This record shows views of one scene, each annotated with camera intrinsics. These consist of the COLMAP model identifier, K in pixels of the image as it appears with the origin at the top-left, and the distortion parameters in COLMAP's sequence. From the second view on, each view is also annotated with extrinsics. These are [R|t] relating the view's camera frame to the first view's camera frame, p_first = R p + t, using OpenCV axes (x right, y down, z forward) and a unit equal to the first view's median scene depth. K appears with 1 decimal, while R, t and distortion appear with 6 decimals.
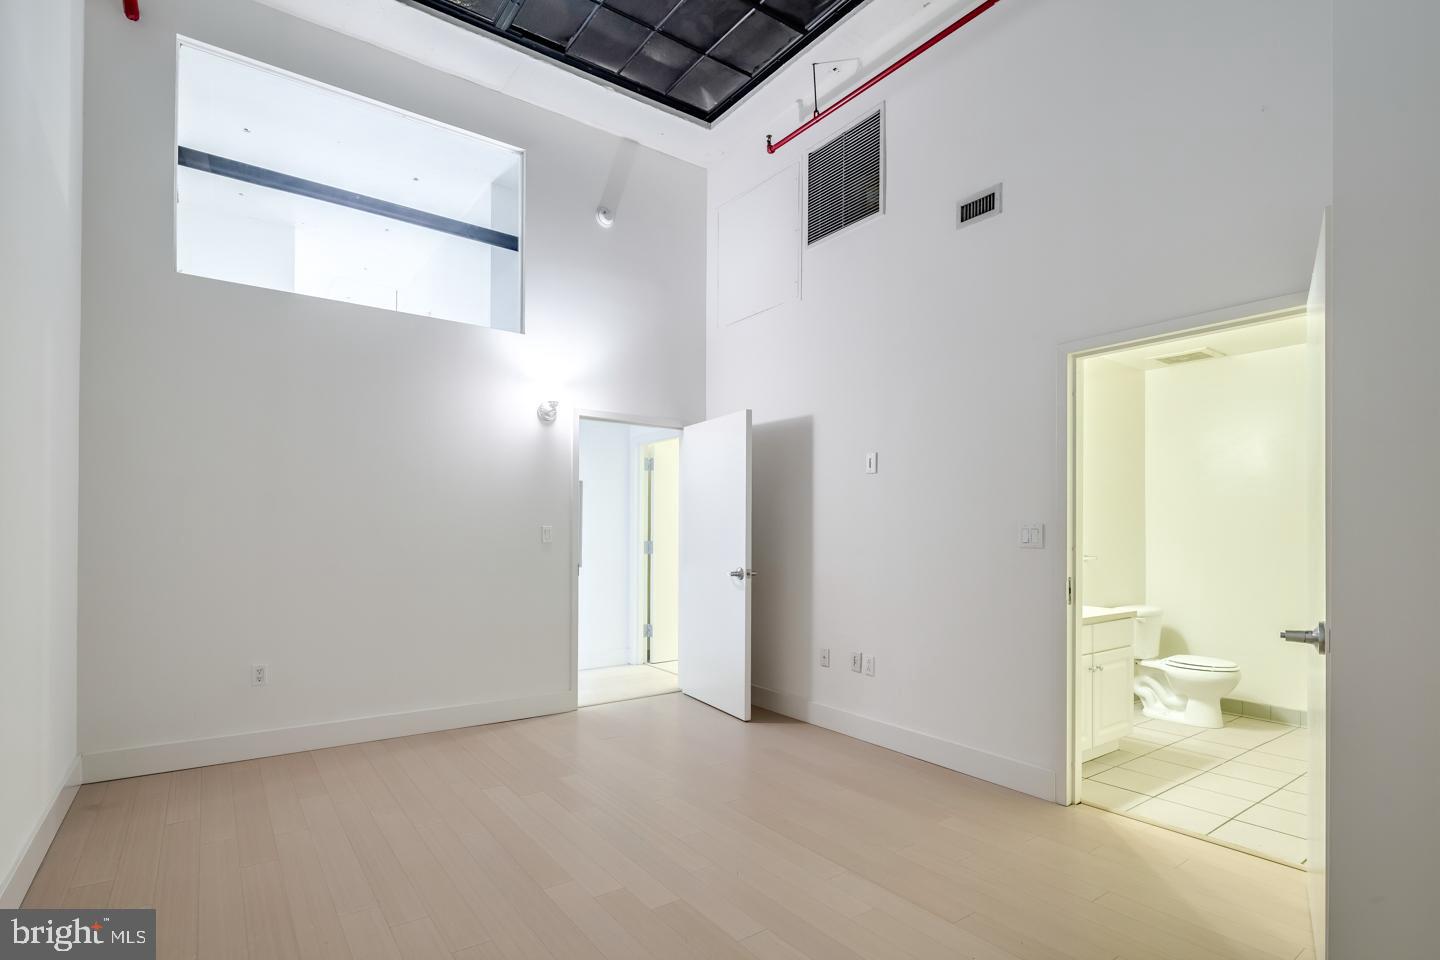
lens RADIAL K [[701.5, 0, 711.5], [0, 701.5, 530.5], [0, 0, 1]] dist [0.001675, -0.000682]
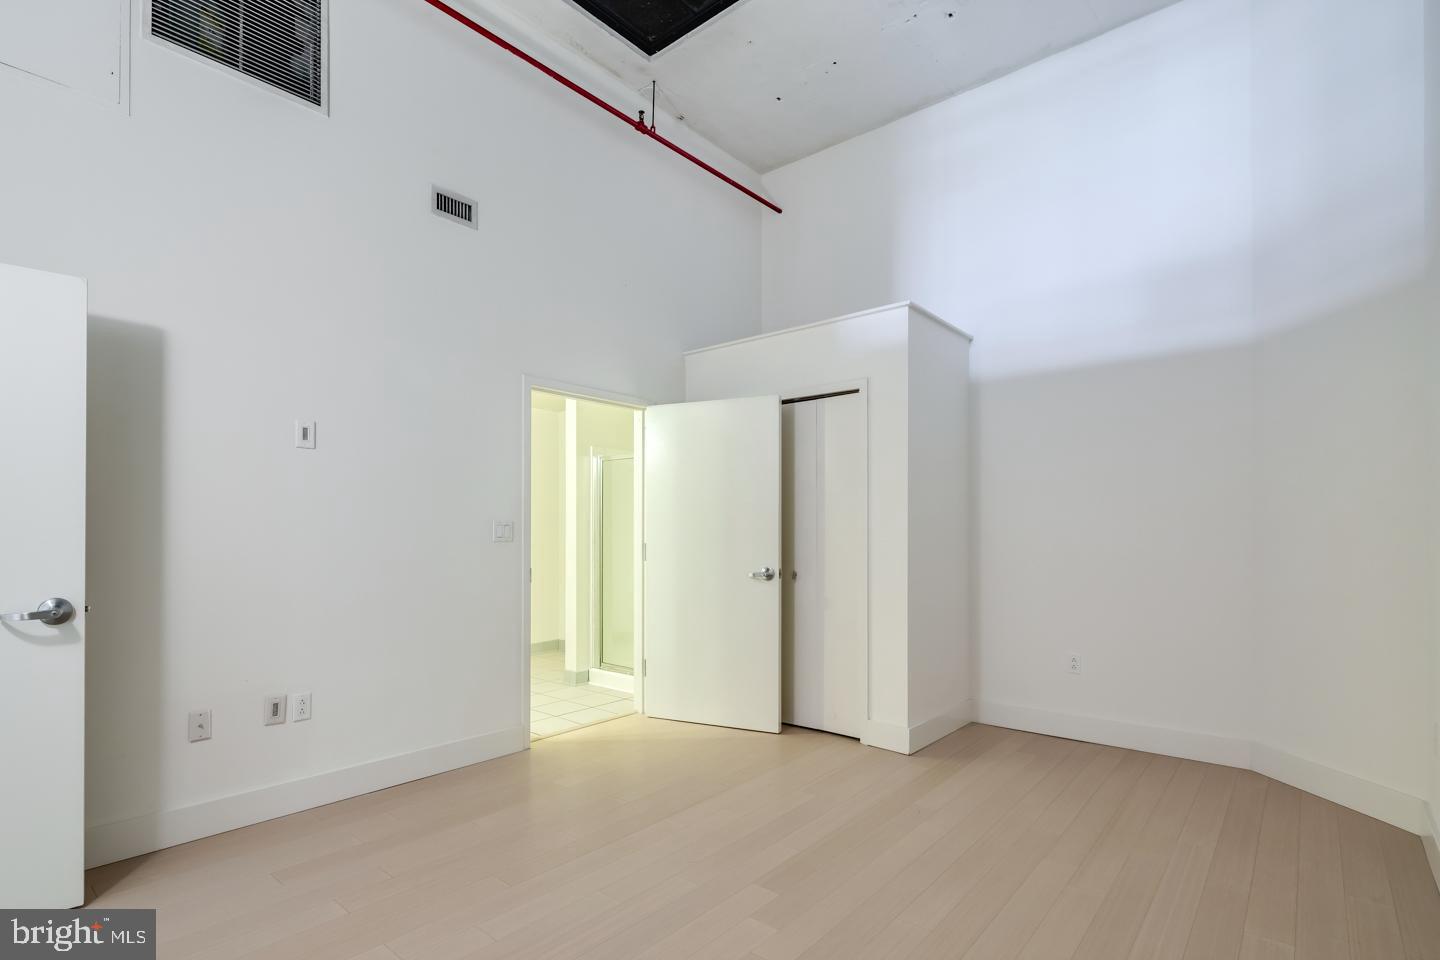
lens RADIAL K [[701.5, 0, 711.5], [0, 701.5, 530.5], [0, 0, 1]] dist [0.001675, -0.000682]
pose [[-0.242803, -0.003211, 0.970070, -0.602992], [-0.008396, 0.999964, 0.001208, 0.001302], [-0.970039, -0.007851, -0.242821, 0.767062]]
